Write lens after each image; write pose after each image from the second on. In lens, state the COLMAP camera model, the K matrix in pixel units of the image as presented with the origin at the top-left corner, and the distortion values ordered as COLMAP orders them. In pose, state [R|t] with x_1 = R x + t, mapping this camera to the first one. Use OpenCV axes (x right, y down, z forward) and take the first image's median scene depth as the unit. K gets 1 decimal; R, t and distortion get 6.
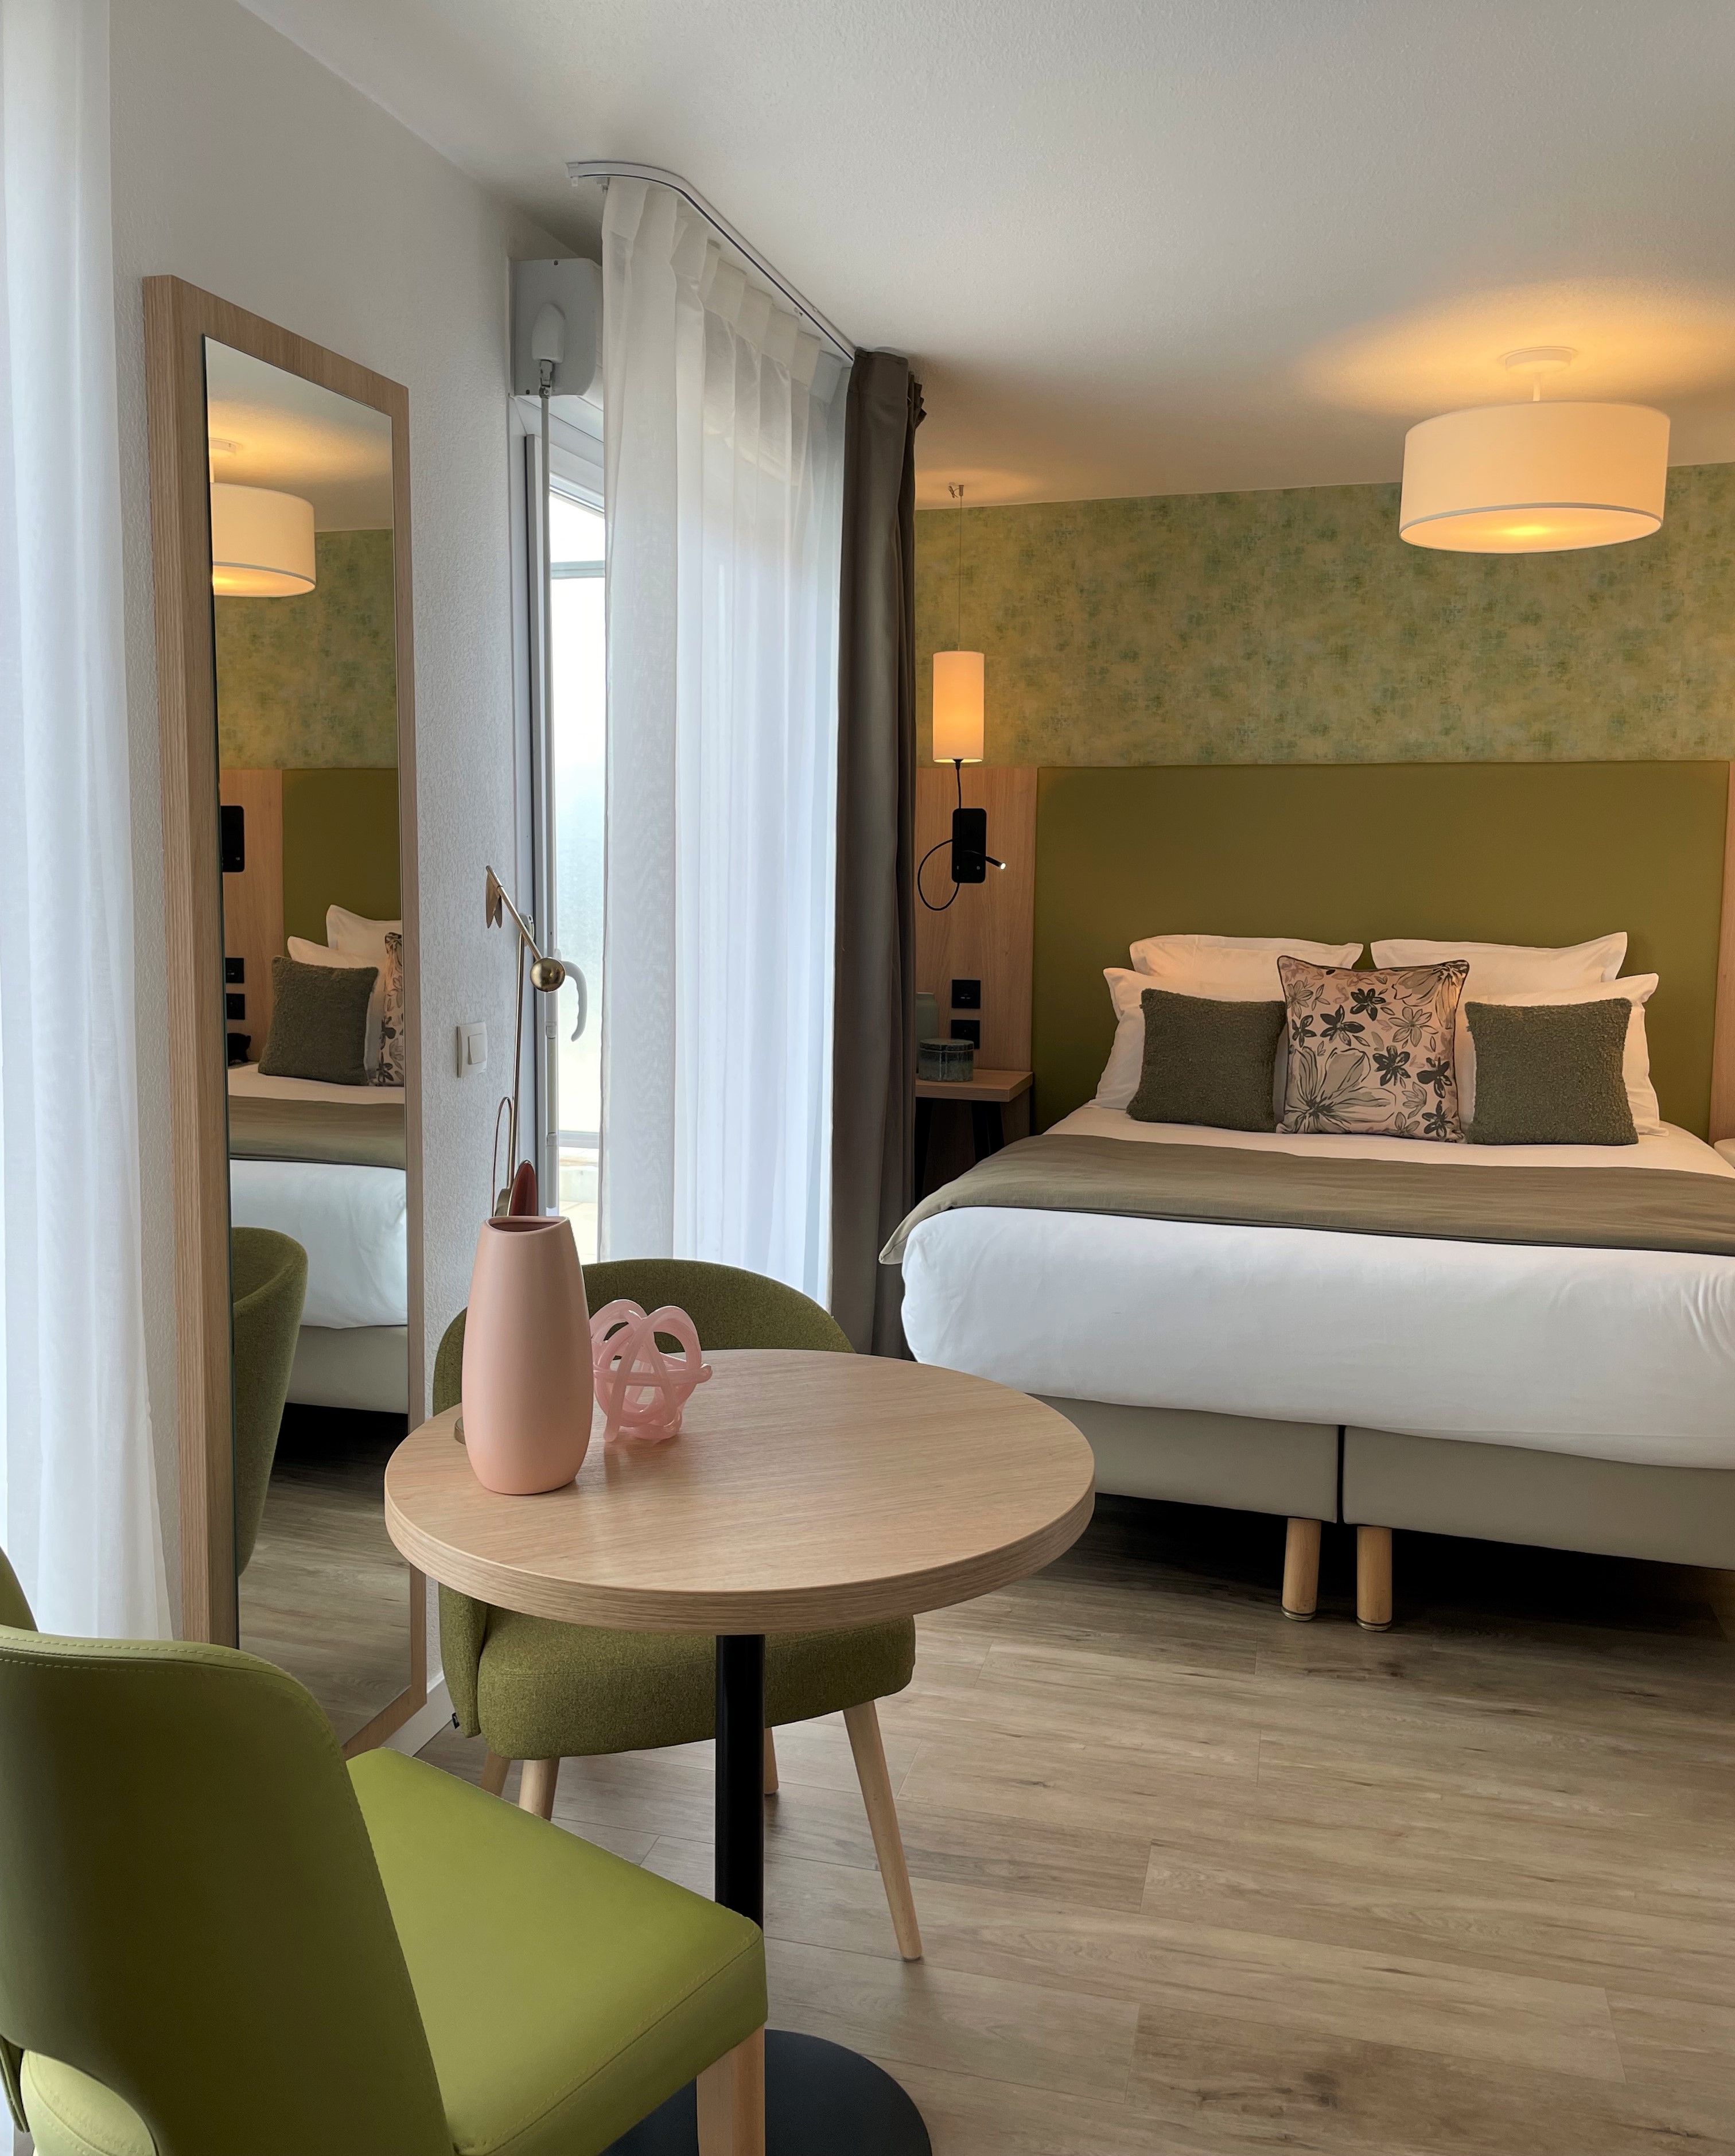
lens RADIAL K [[1805.8, 0, 833.5], [0, 1805.8, 1013.2], [0, 0, 1]] dist [0.097026, -0.160618]
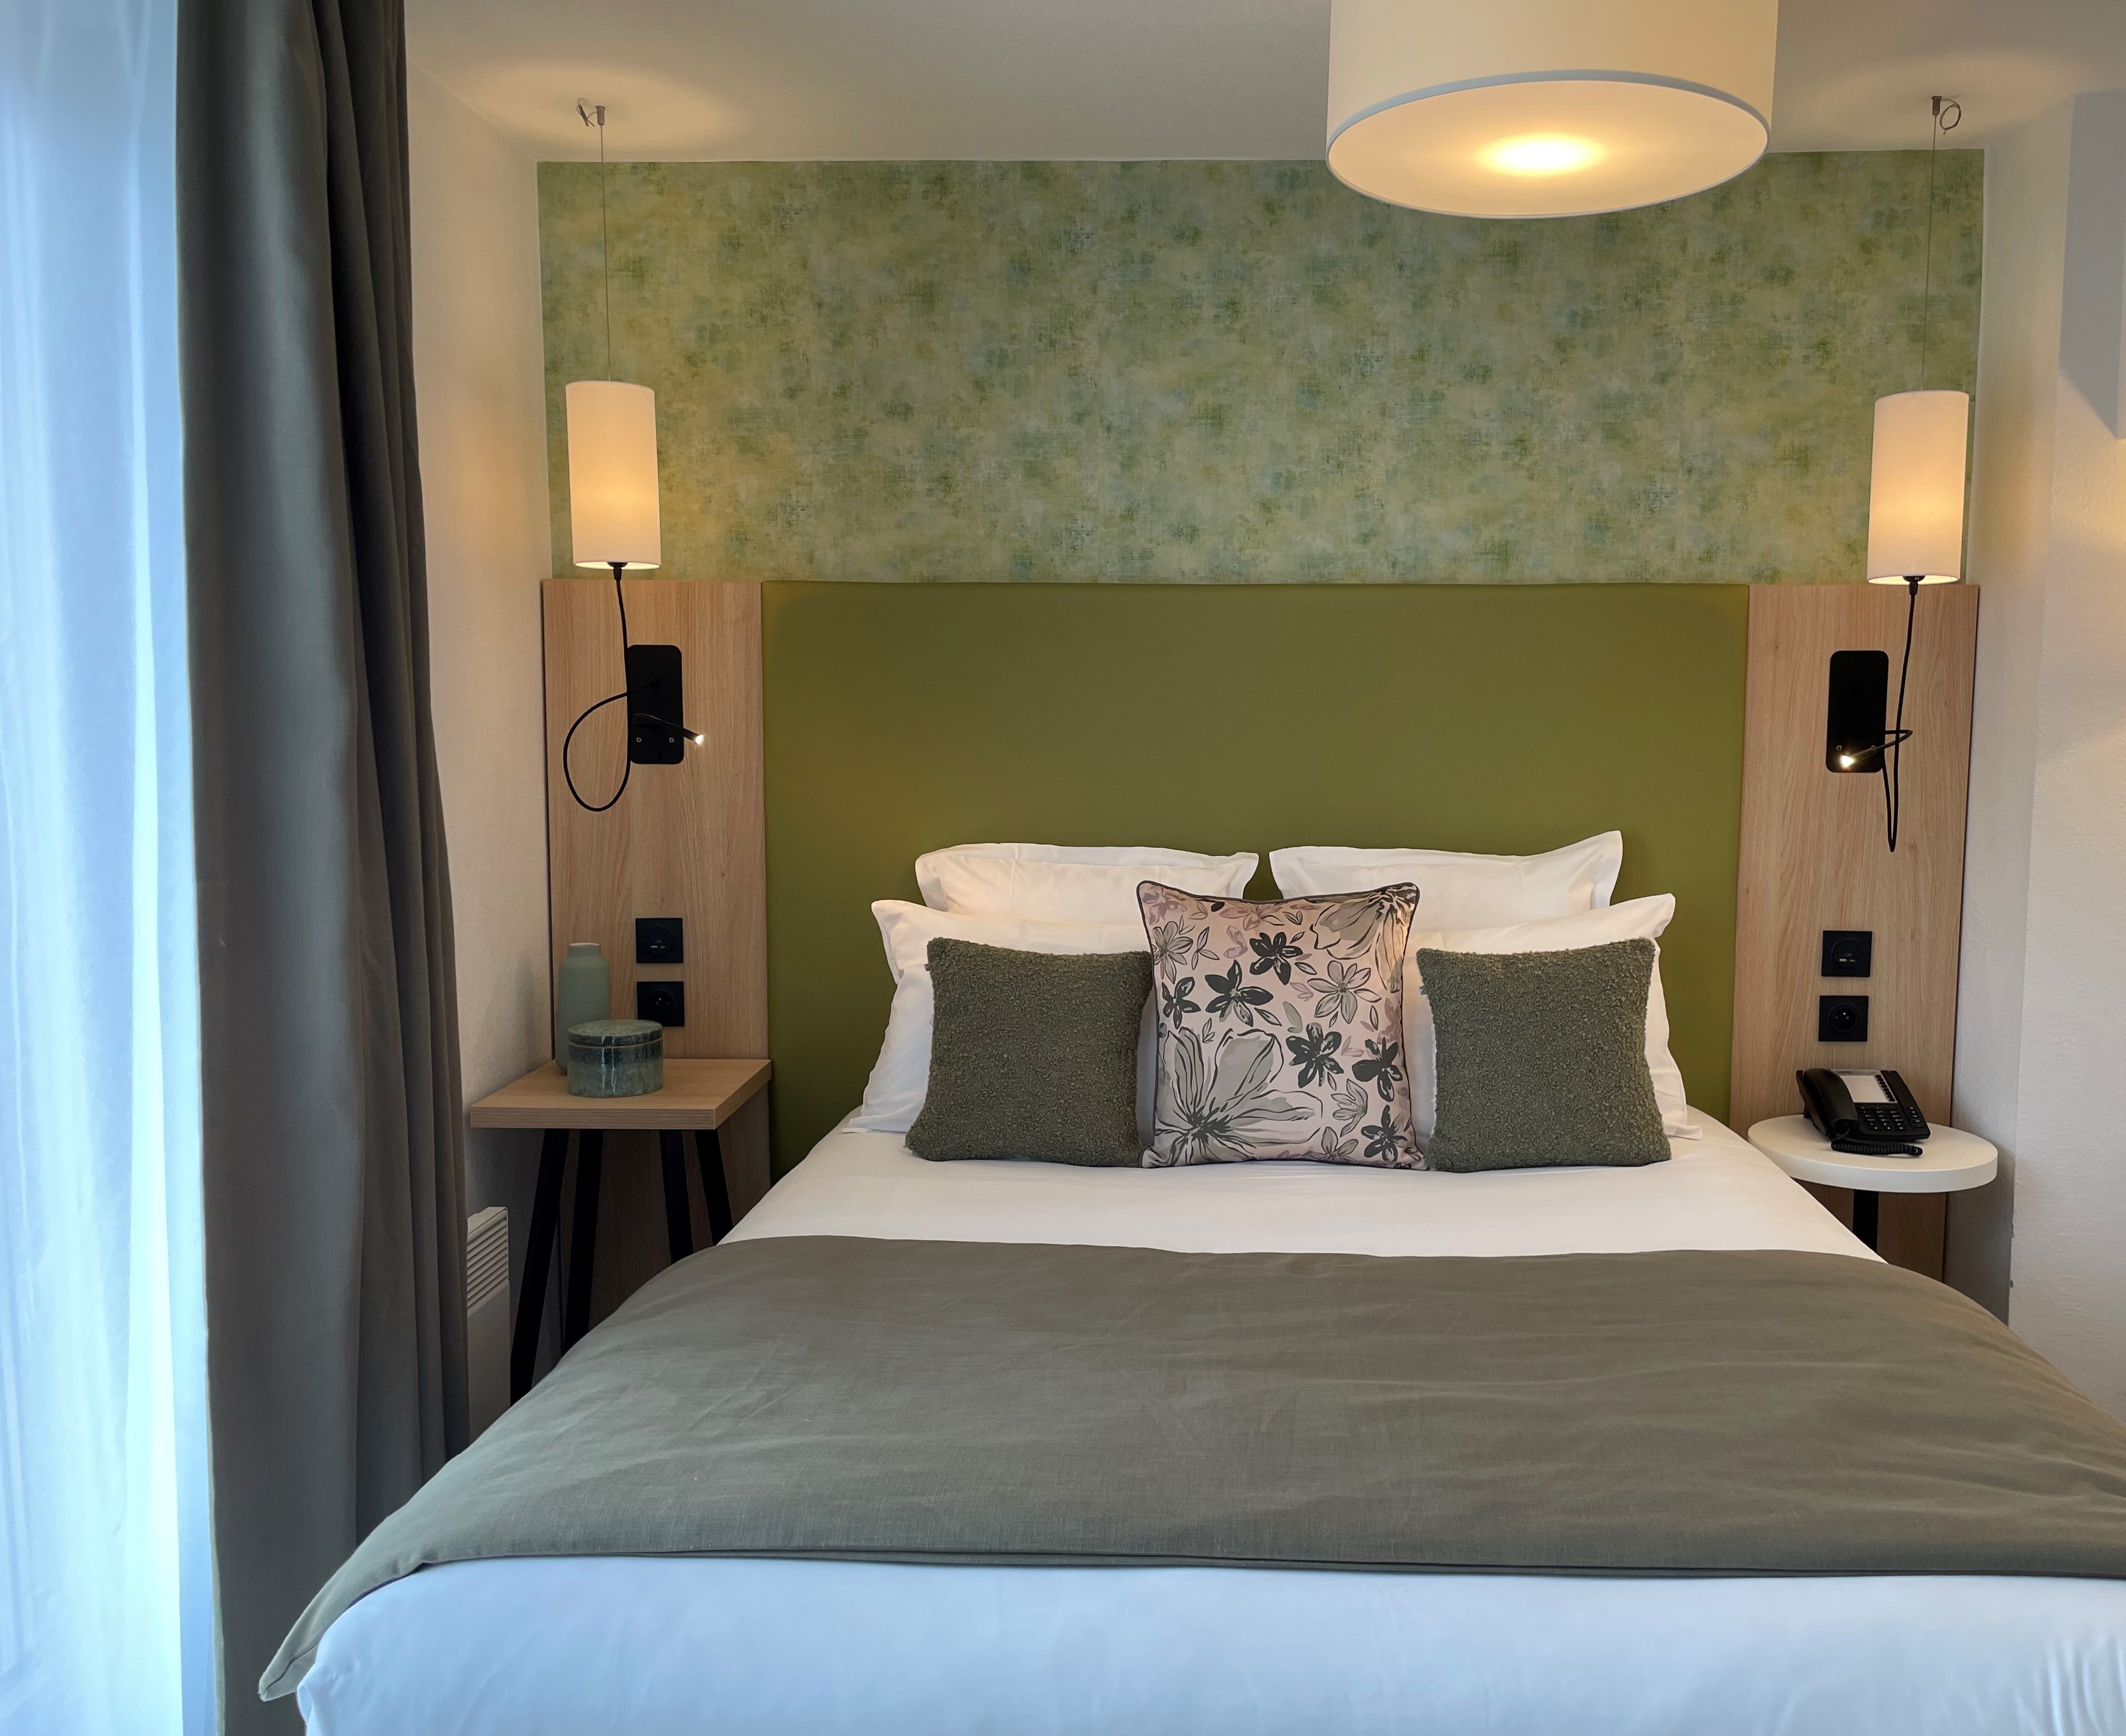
lens RADIAL K [[1816.2, 0, 1192.3], [0, 1816.2, 869.6], [0, 0, 1]] dist [0.118018, -0.185679]
pose [[0.962340, -0.028860, 0.270311, 0.089804], [0.027631, 0.999583, 0.008351, -0.039771], [-0.270439, -0.000567, 0.962737, 0.375221]]
